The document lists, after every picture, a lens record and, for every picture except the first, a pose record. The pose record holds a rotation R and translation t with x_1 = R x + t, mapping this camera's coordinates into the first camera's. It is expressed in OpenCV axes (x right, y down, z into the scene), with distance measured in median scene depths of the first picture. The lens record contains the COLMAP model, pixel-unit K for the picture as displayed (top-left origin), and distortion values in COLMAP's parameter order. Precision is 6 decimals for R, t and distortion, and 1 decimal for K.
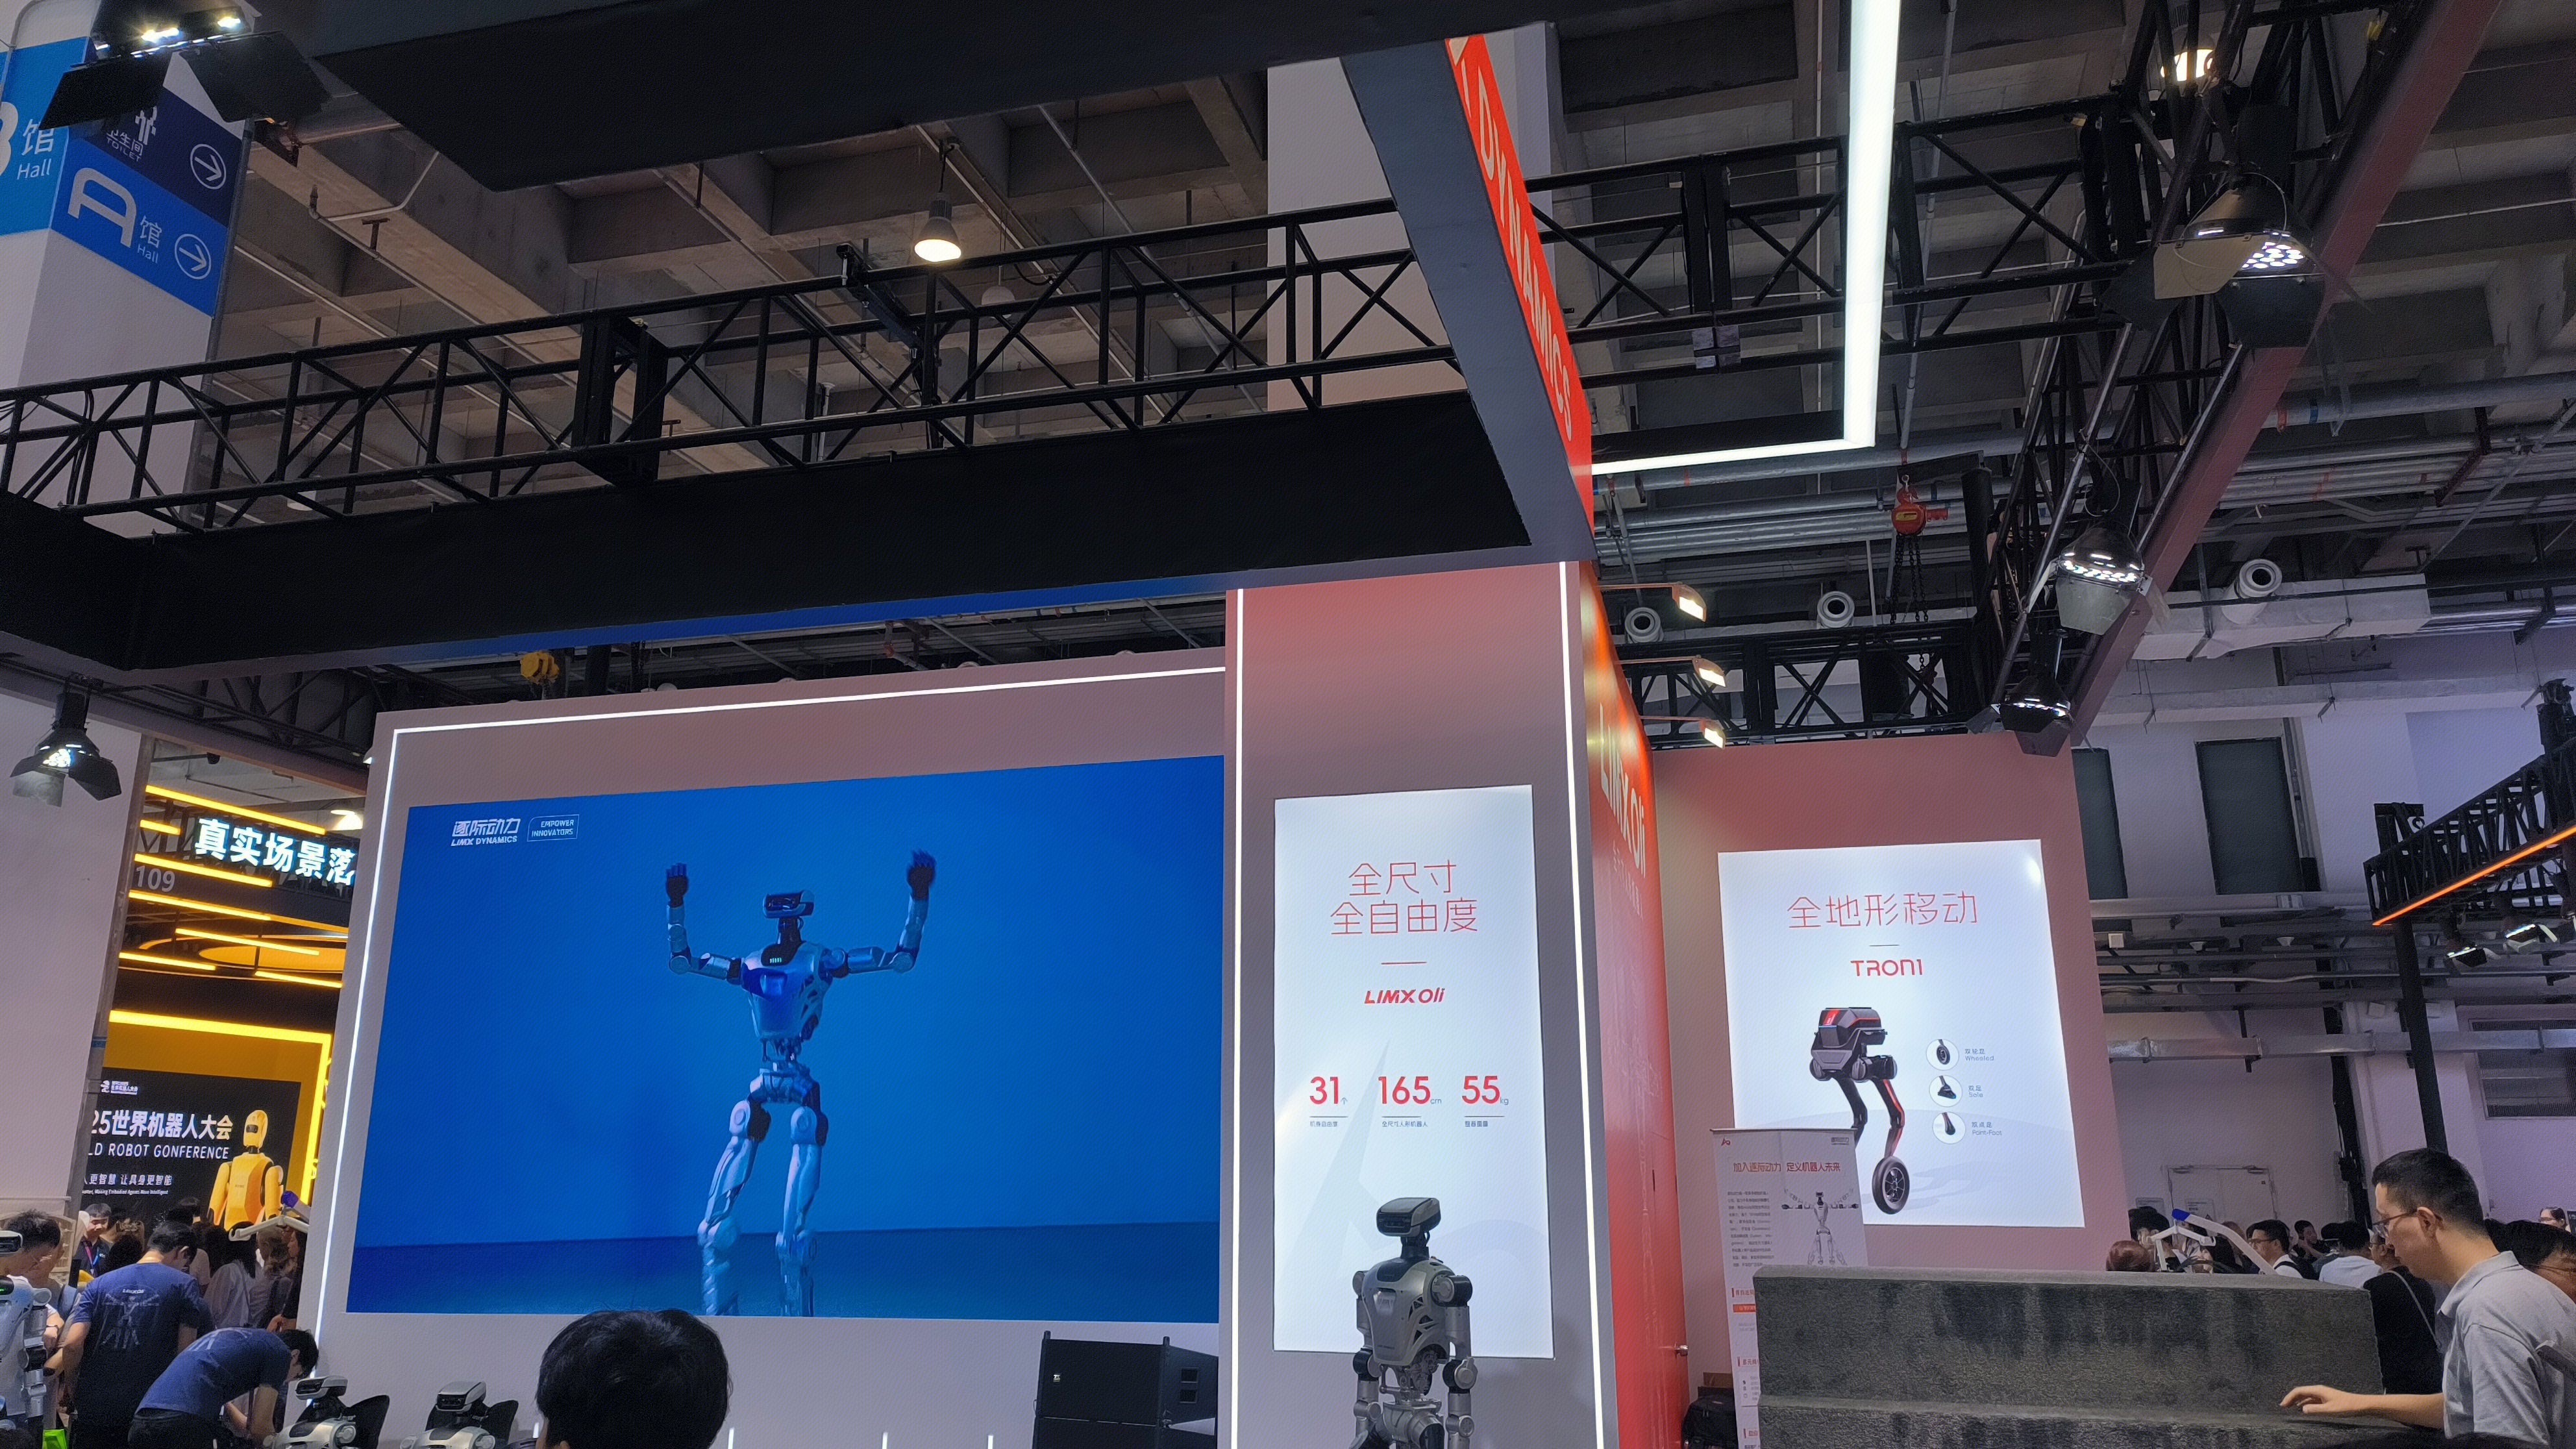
lens RADIAL K [[1873.8, 0, 1289.3], [0, 1873.8, 723.8], [0, 0, 1]] dist [0.008659, -0.015681]
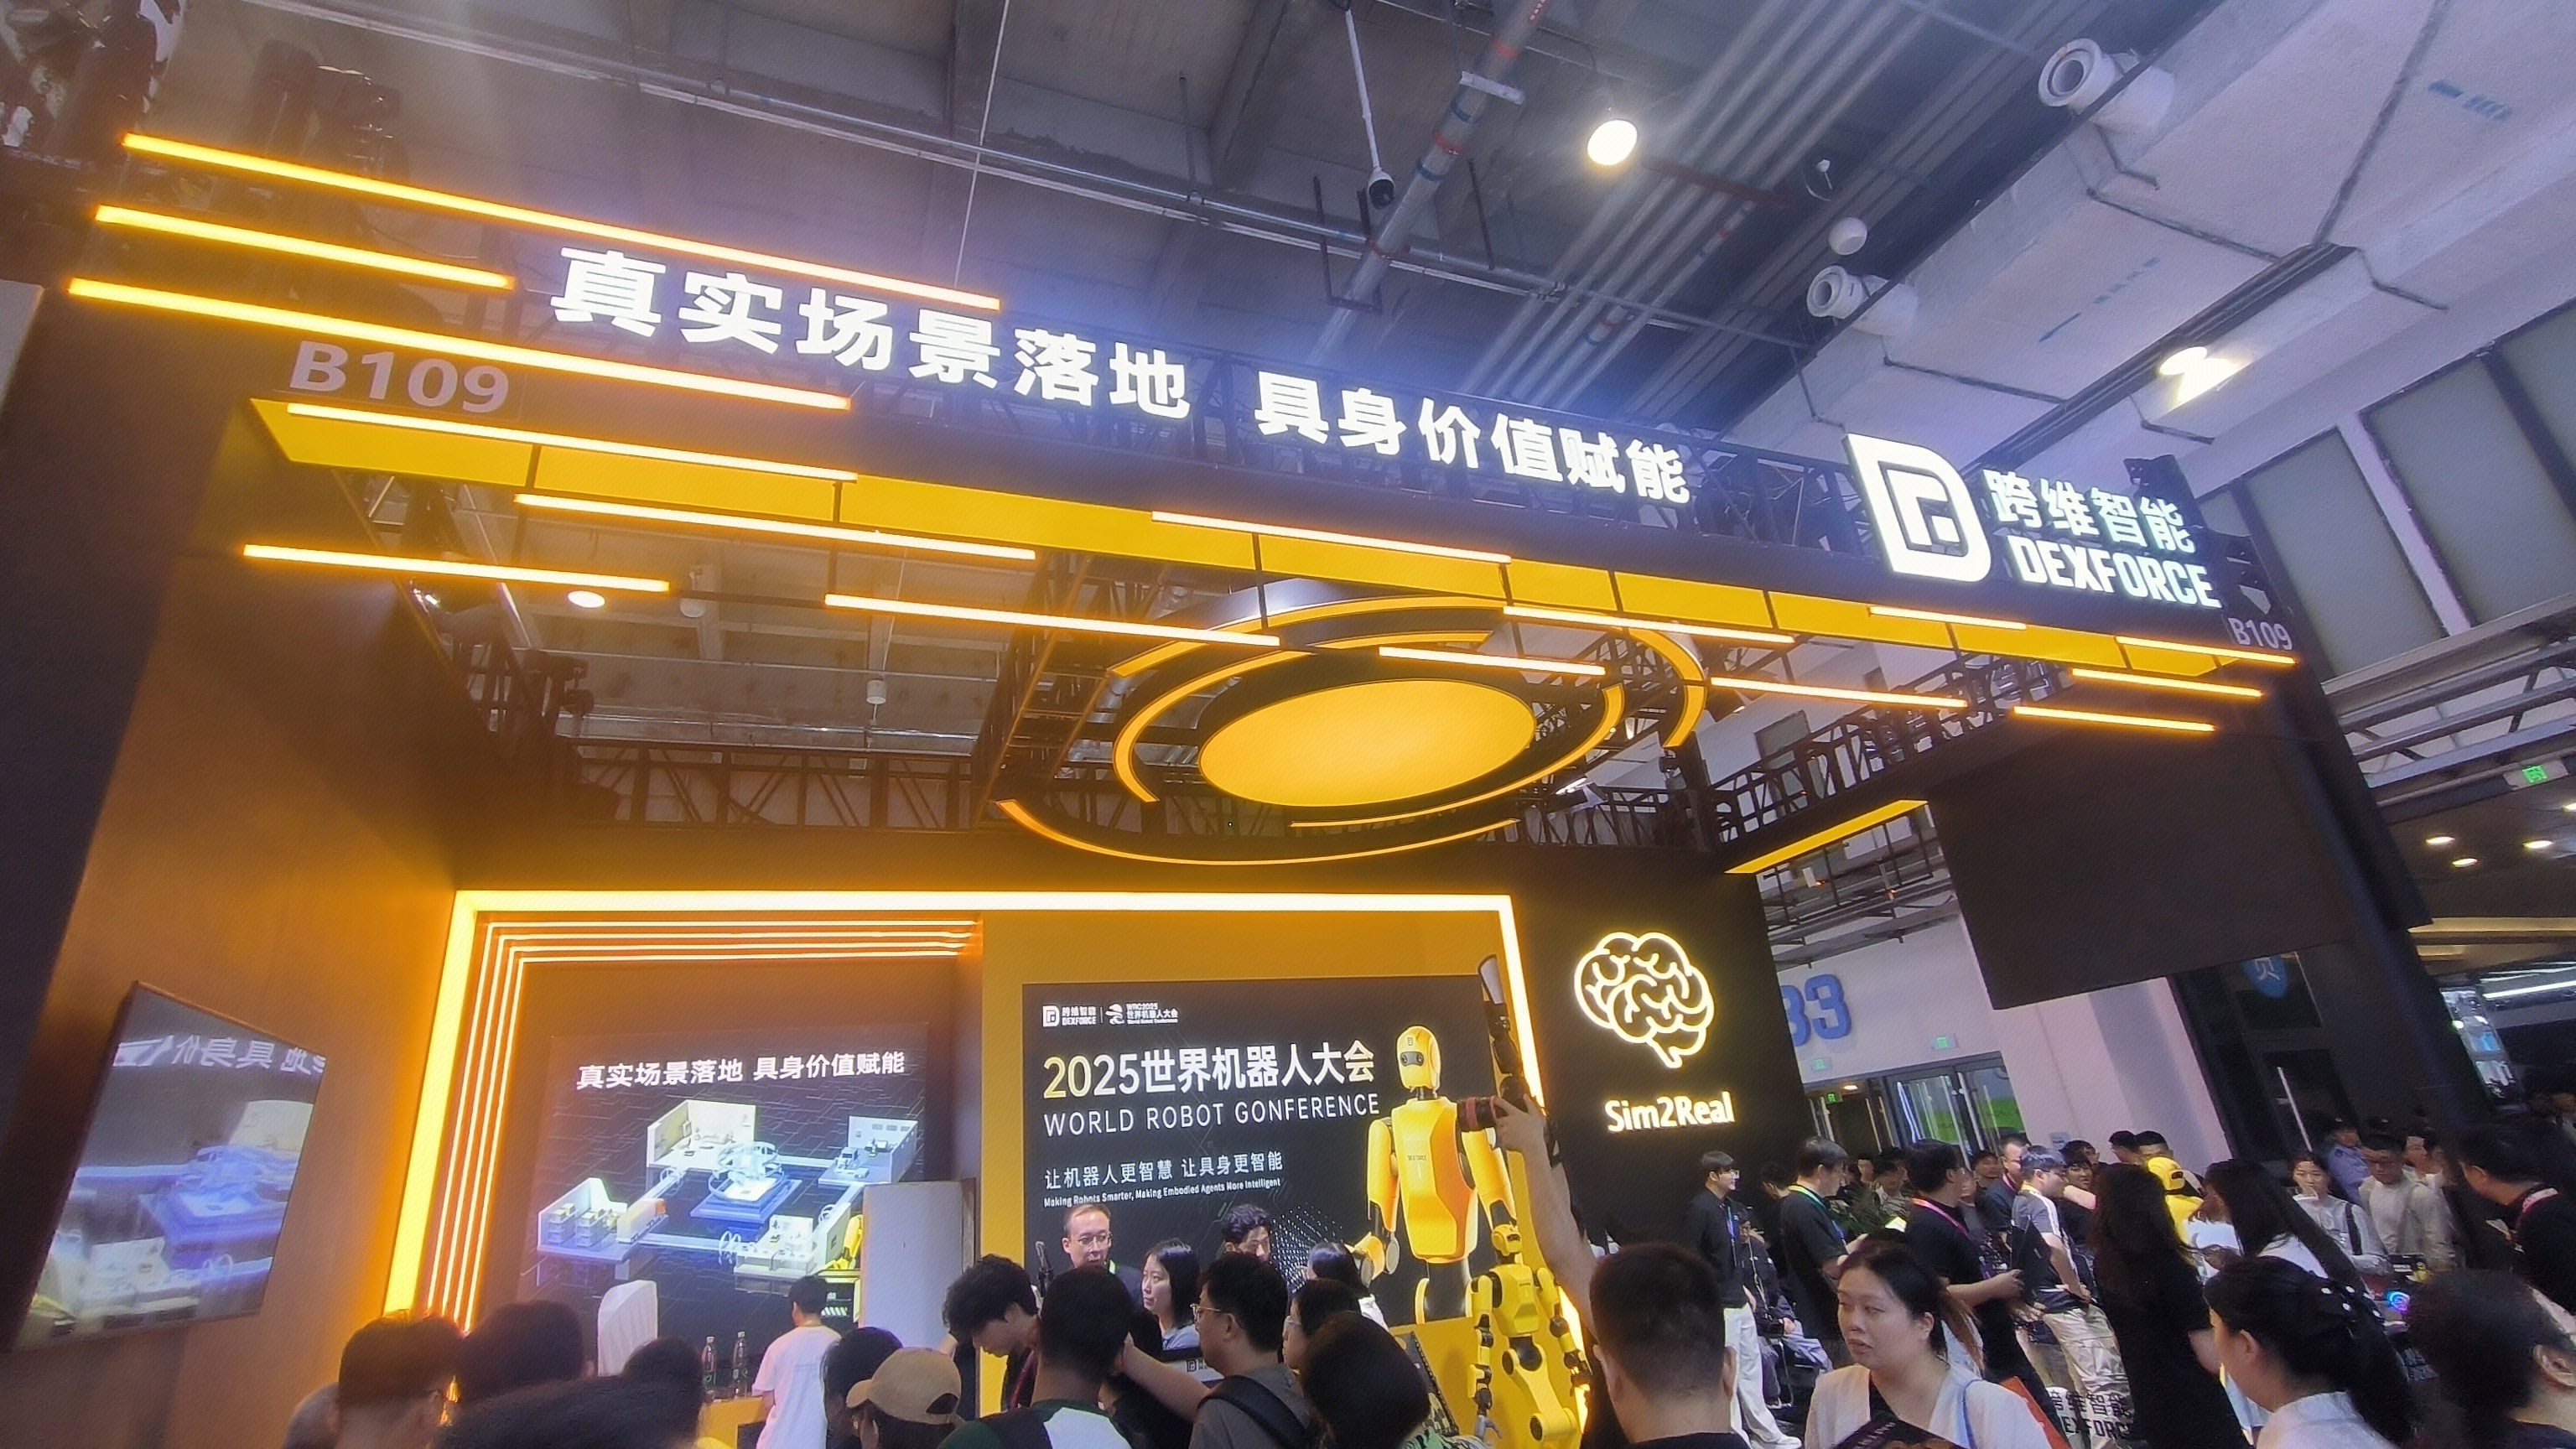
lens RADIAL K [[1152.8, 0, 1286.8], [0, 1152.8, 721.6], [0, 0, 1]] dist [-0.007490, 0.000890]
pose [[0.592567, -0.354008, -0.723562, -0.353026], [0.282518, 0.932531, -0.224878, 0.242907], [0.754353, -0.071164, 0.652601, 0.957452]]
